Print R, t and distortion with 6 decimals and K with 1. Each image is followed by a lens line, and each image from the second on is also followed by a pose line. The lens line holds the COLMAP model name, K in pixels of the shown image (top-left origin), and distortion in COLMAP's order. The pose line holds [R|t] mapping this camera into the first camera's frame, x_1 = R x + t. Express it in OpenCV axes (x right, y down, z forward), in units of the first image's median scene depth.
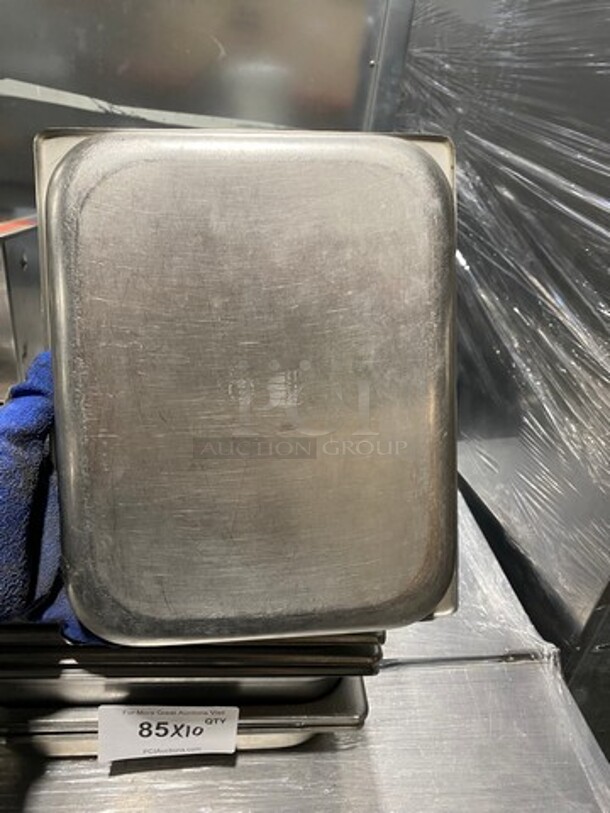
lens RADIAL K [[624.6, 0, 308.6], [0, 624.6, 389.4], [0, 0, 1]] dist [-0.003553, 0.006051]
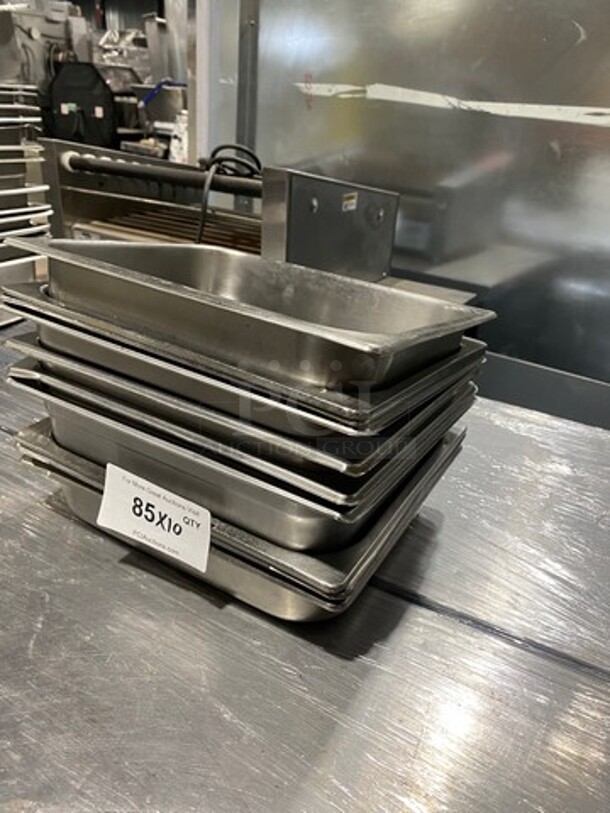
lens RADIAL K [[624.6, 0, 314.1], [0, 624.6, 391.8], [0, 0, 1]] dist [-0.003553, 0.006051]
pose [[0.798225, 0.180324, -0.574735, 0.362712], [-0.254704, 0.965686, -0.050762, 0.260204], [0.545860, 0.186907, 0.816764, 0.236624]]
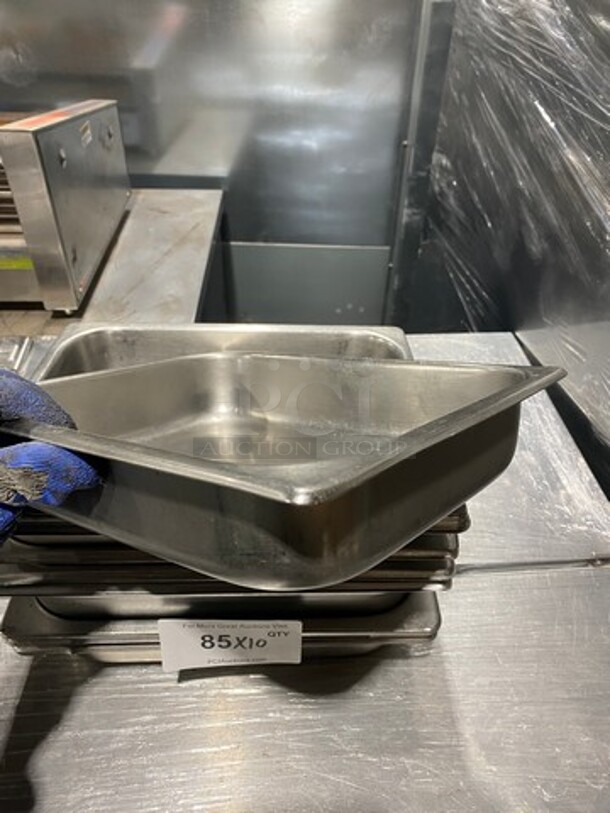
lens RADIAL K [[624.6, 0, 316.0], [0, 624.6, 387.3], [0, 0, 1]] dist [-0.003553, 0.006051]
pose [[0.993409, -0.034260, -0.109383, 0.019469], [0.051833, 0.985411, 0.162105, 0.004570], [0.102233, -0.166706, 0.980692, 0.096657]]
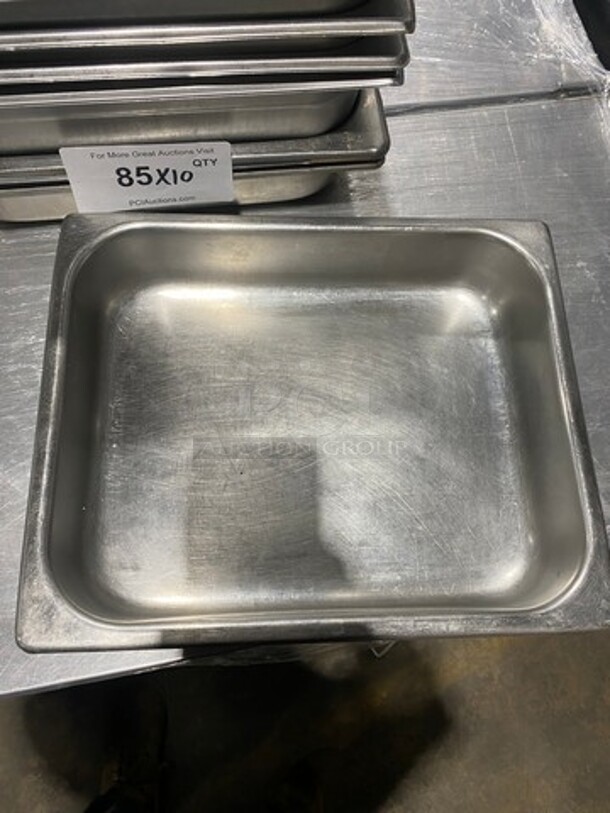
lens RADIAL K [[624.6, 0, 307.0], [0, 624.6, 404.5], [0, 0, 1]] dist [-0.003553, 0.006051]
pose [[0.997400, -0.053263, -0.048534, 0.007941], [0.072051, 0.747284, 0.660587, 0.173434], [0.001084, -0.662367, 0.749179, 0.118992]]
